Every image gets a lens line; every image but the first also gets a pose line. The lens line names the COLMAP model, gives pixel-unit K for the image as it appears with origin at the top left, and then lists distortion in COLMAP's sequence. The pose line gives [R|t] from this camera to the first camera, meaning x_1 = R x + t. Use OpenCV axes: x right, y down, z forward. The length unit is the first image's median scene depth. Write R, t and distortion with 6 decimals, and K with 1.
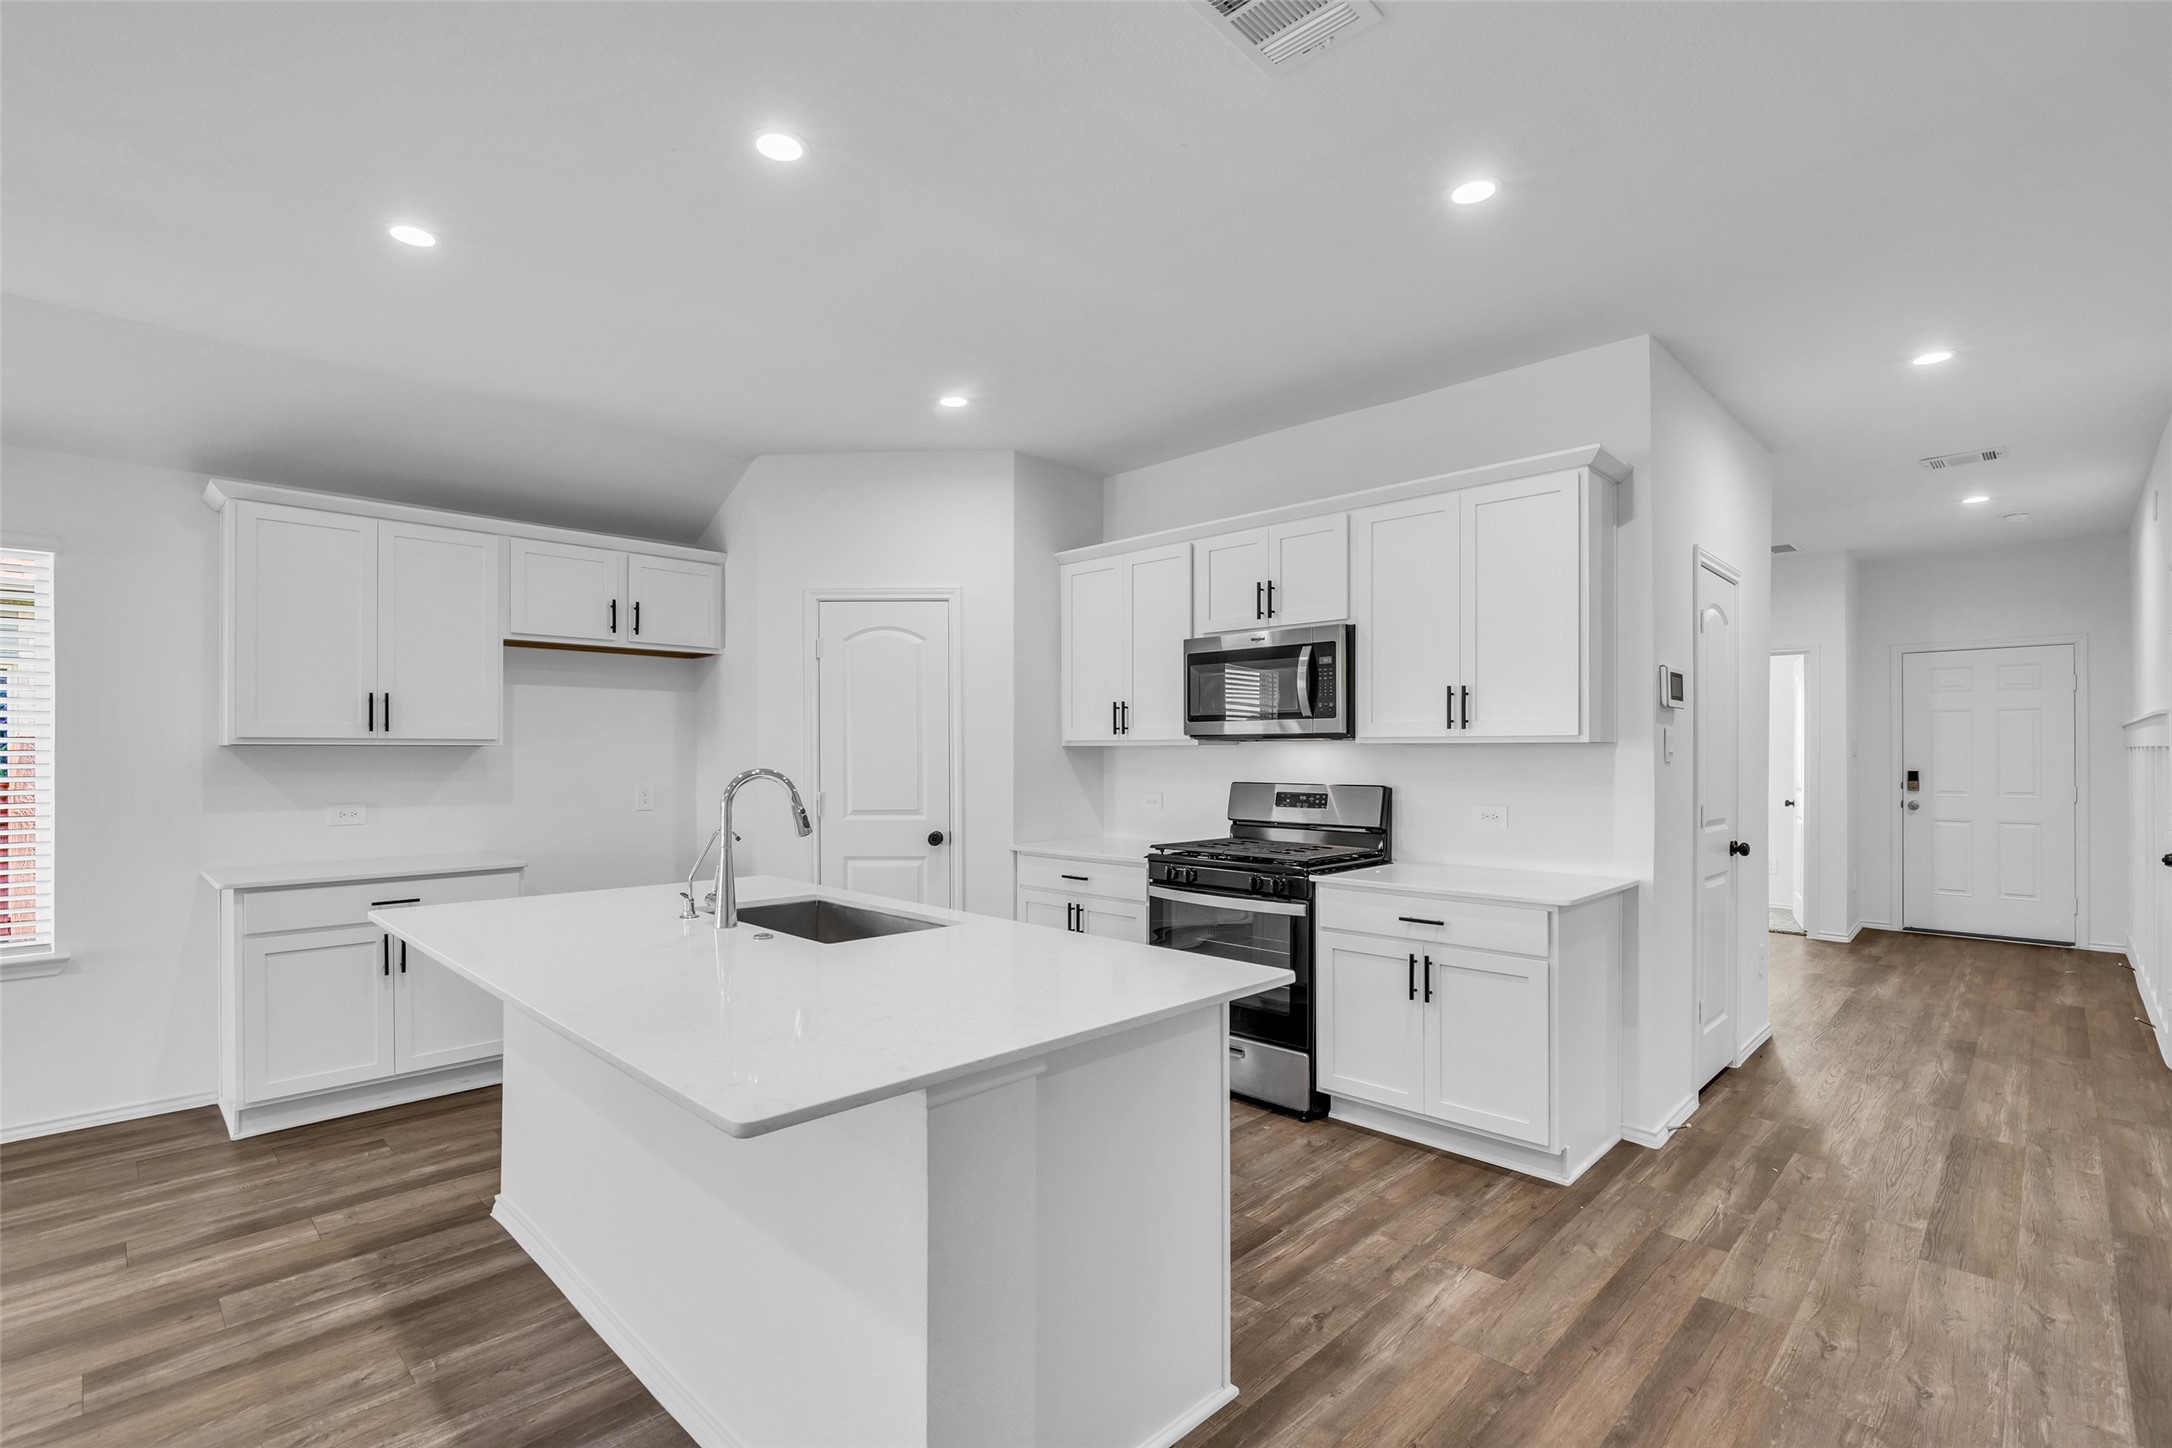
lens RADIAL K [[1008.9, 0, 1070.3], [0, 1008.9, 752.0], [0, 0, 1]] dist [-0.016657, 0.004840]
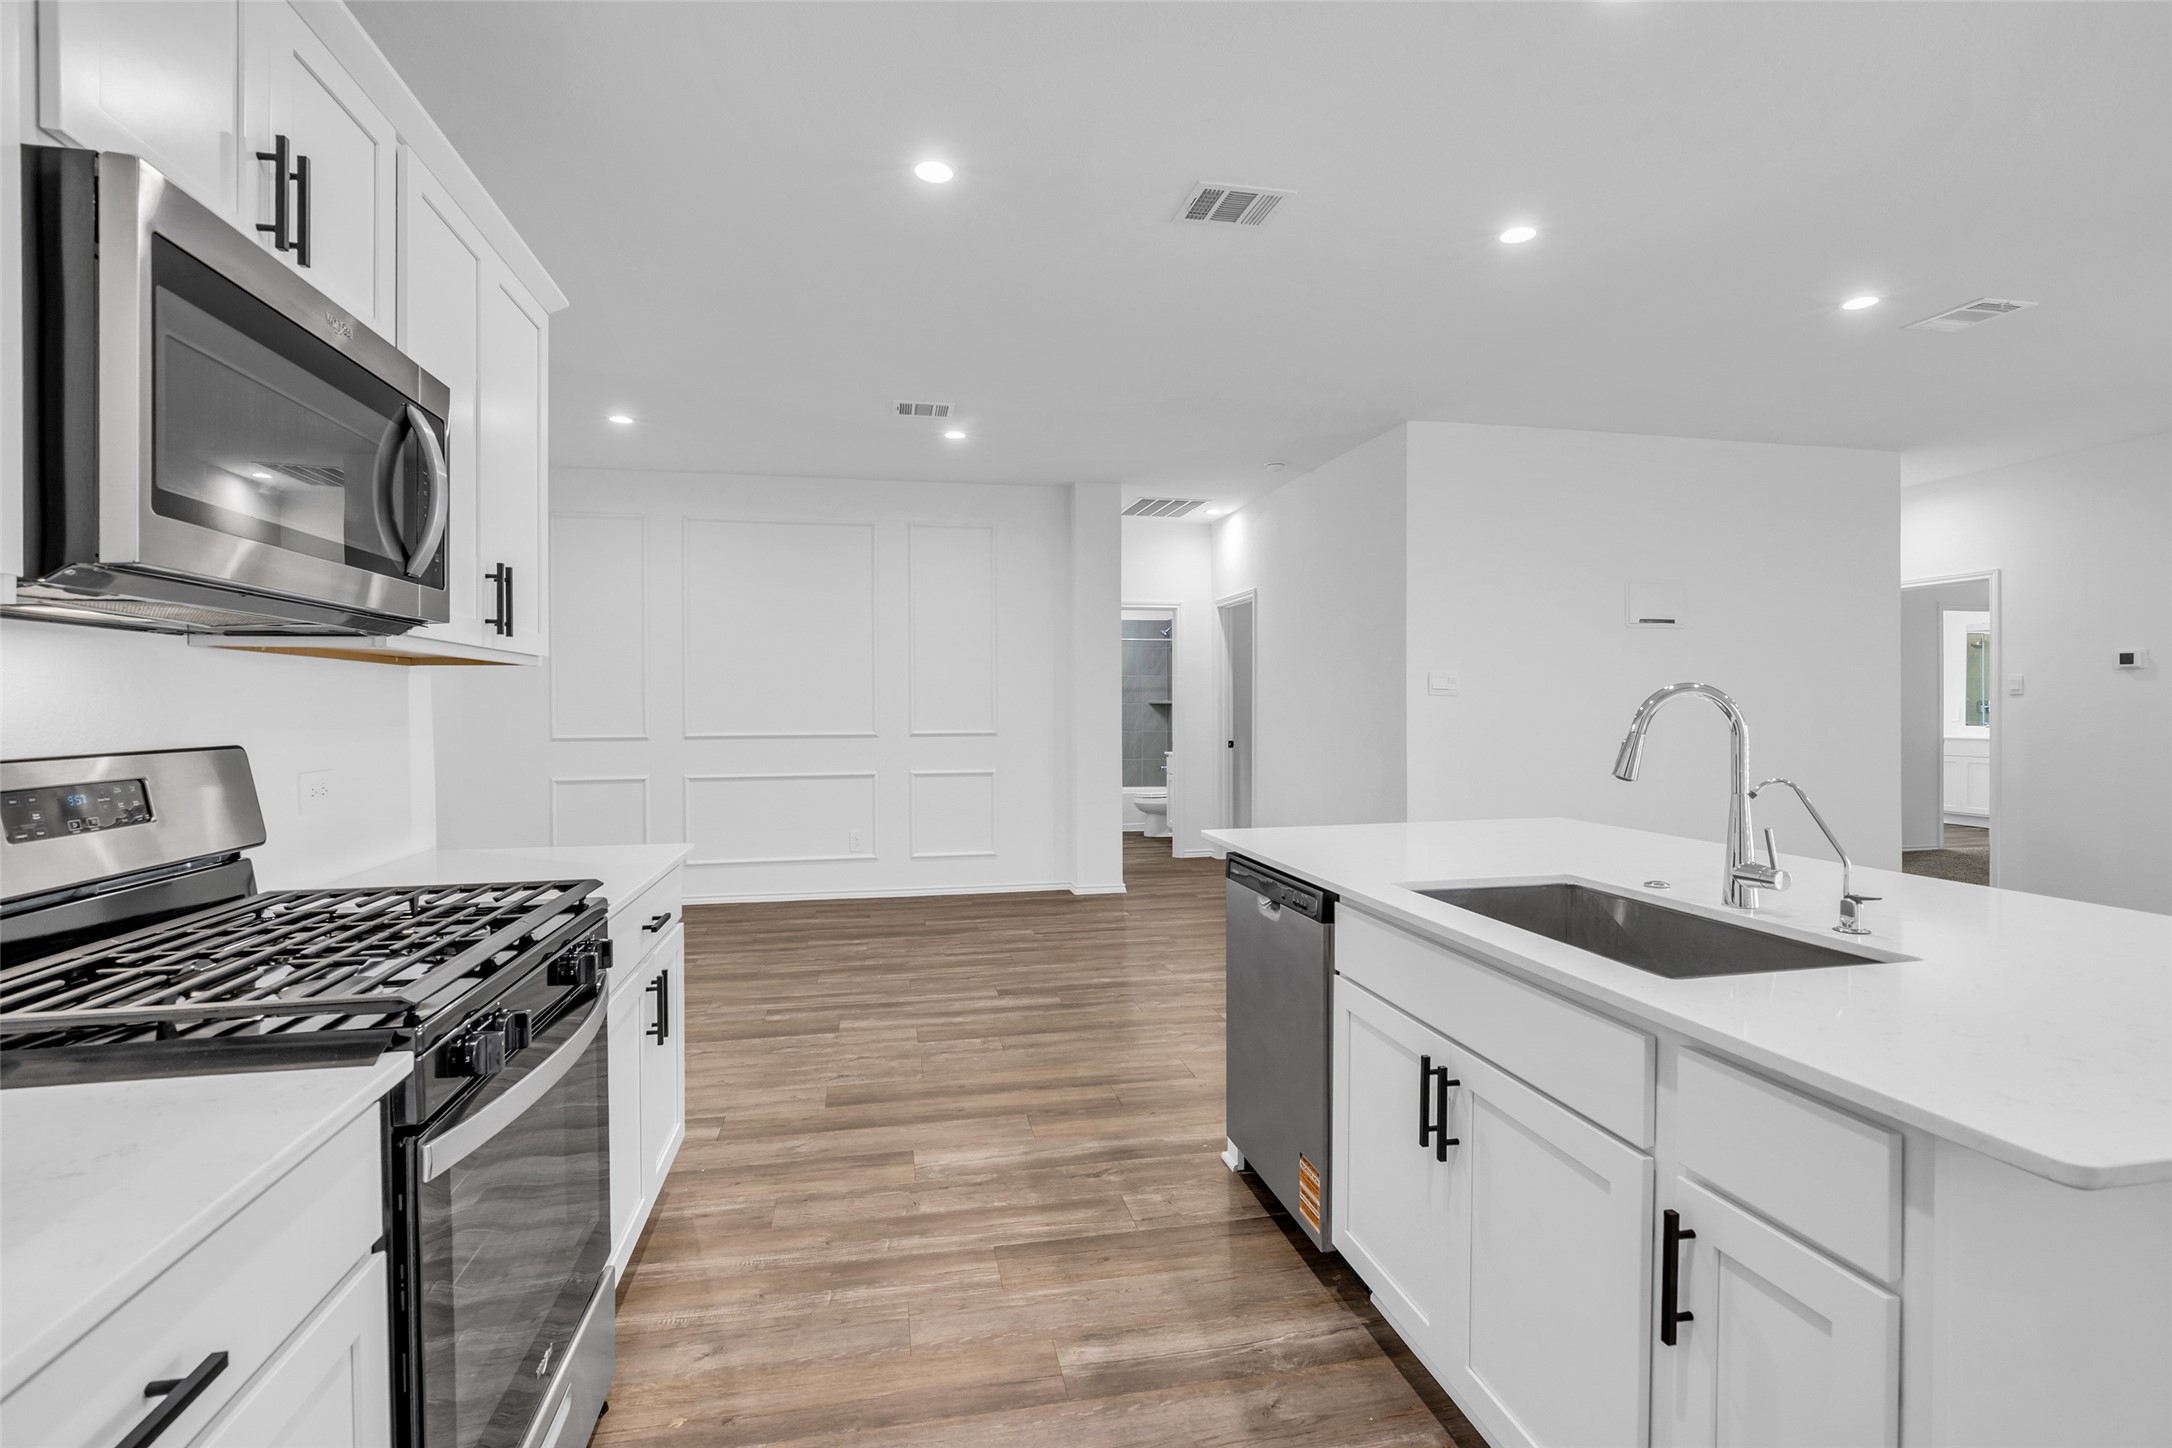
lens RADIAL K [[1008.9, 0, 1088.8], [0, 1008.9, 714.9], [0, 0, 1]] dist [-0.016657, 0.004840]
pose [[-0.836336, -0.001212, 0.548215, -0.207746], [0.005491, 0.999929, 0.010586, 0.017768], [-0.548189, 0.011863, -0.836270, 1.100693]]
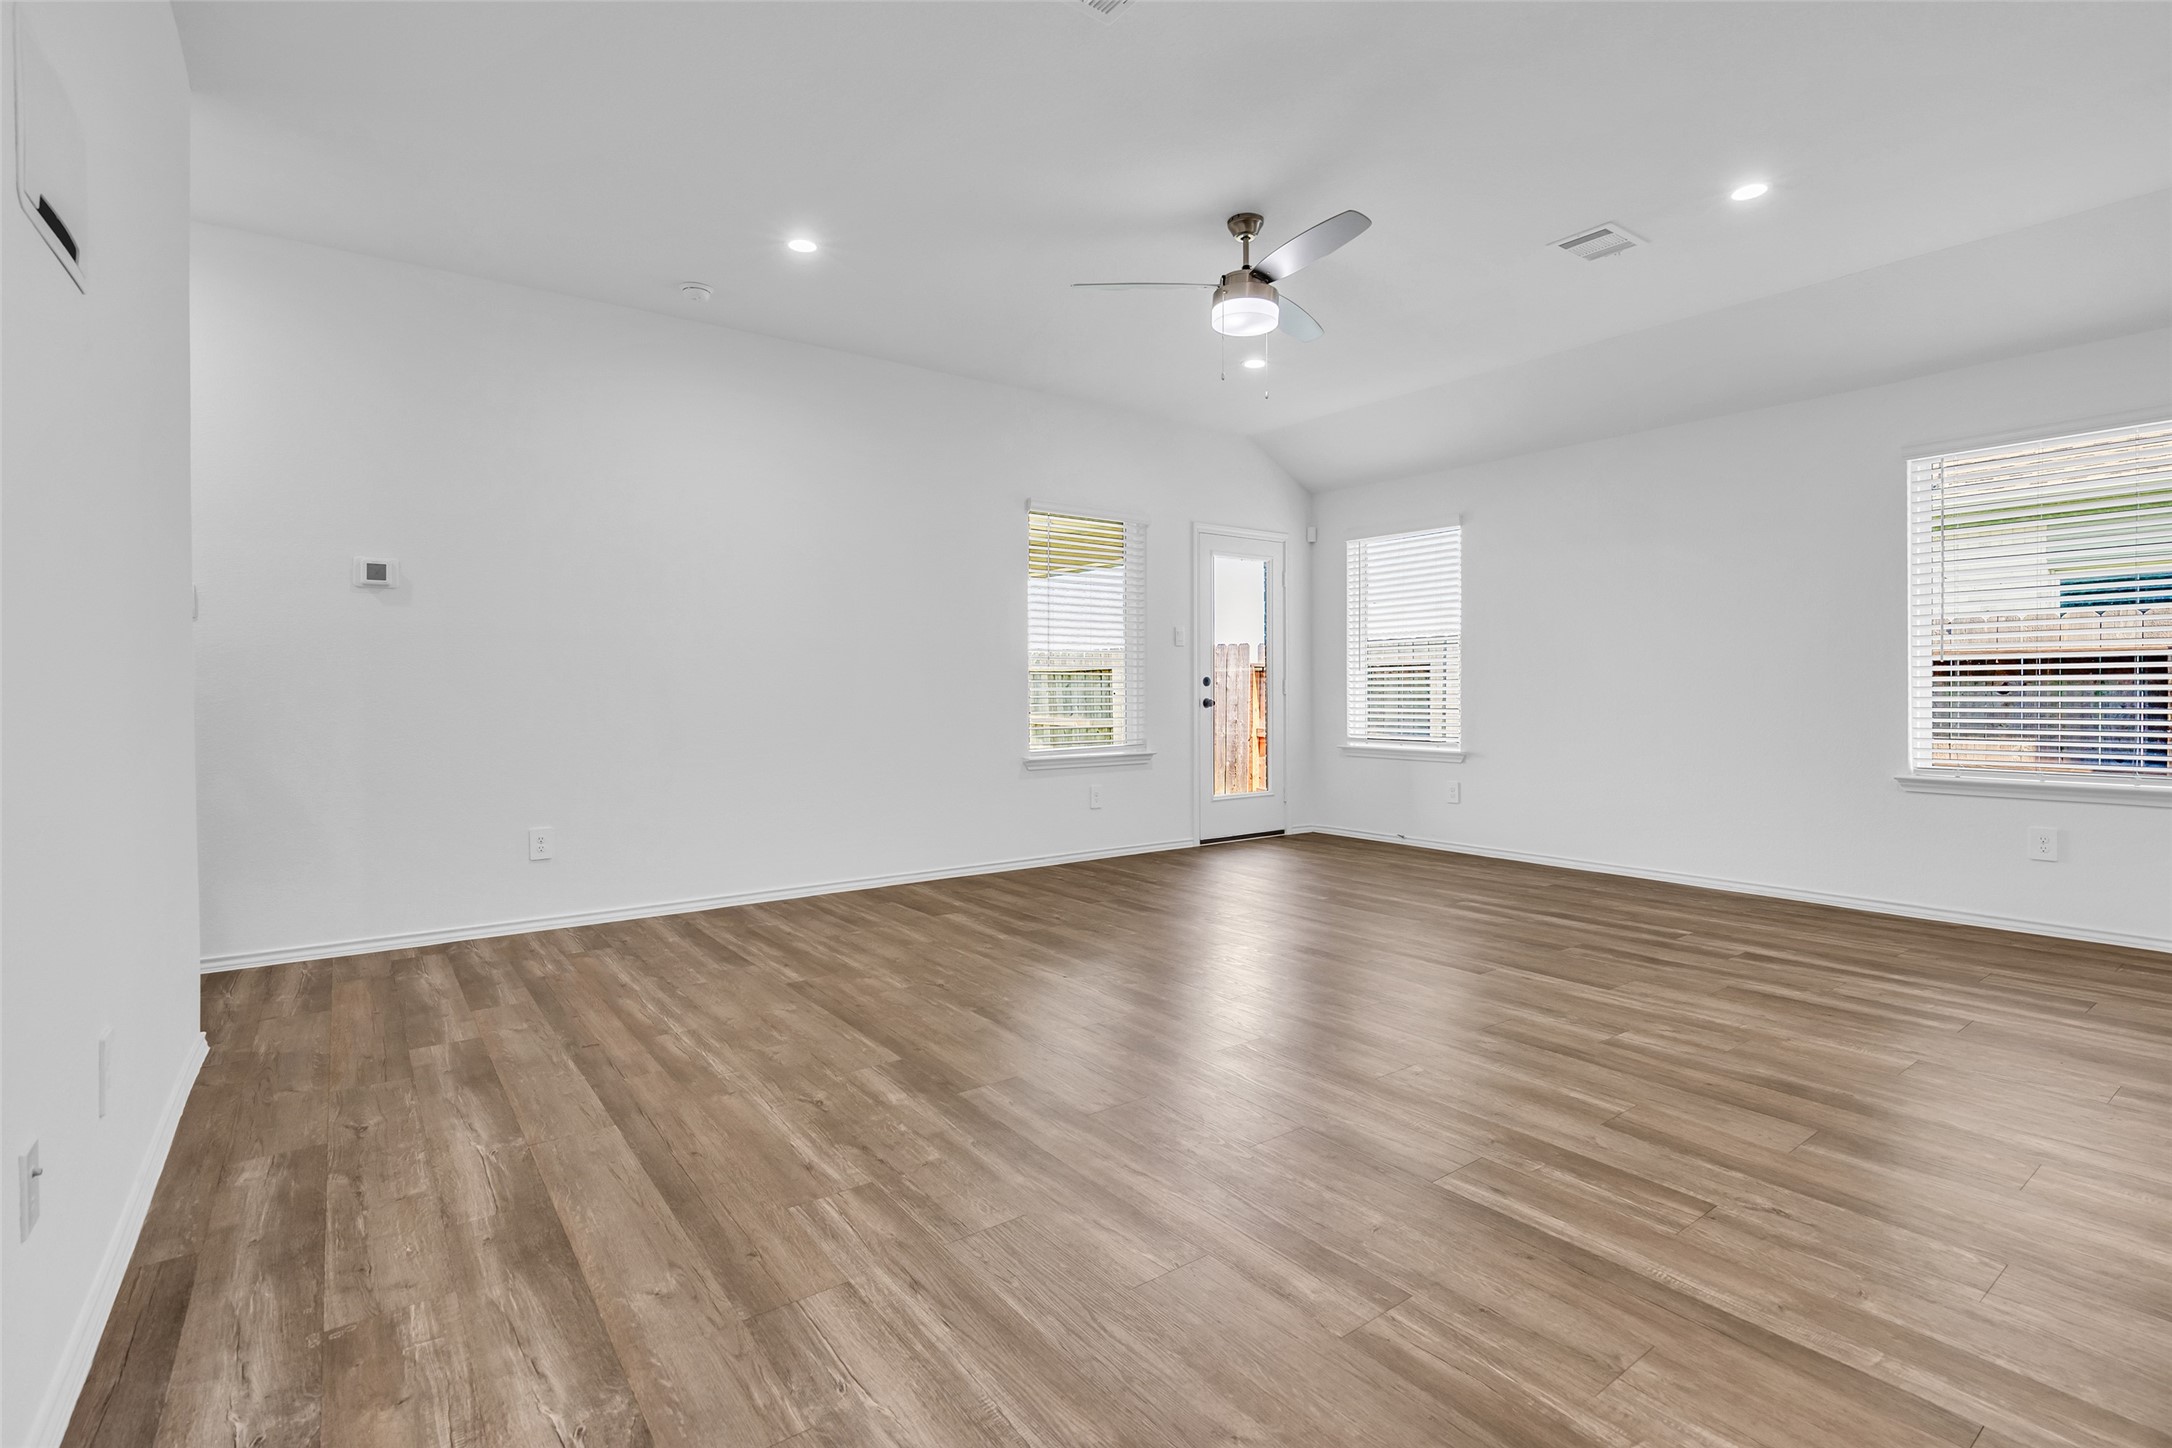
lens RADIAL K [[1008.9, 0, 1076.3], [0, 1008.9, 704.9], [0, 0, 1]] dist [-0.016657, 0.004840]
pose [[-0.159084, 0.017654, -0.987107, 0.190252], [0.003464, 0.999844, 0.017323, 0.074621], [0.987259, -0.000664, -0.159121, -0.019029]]
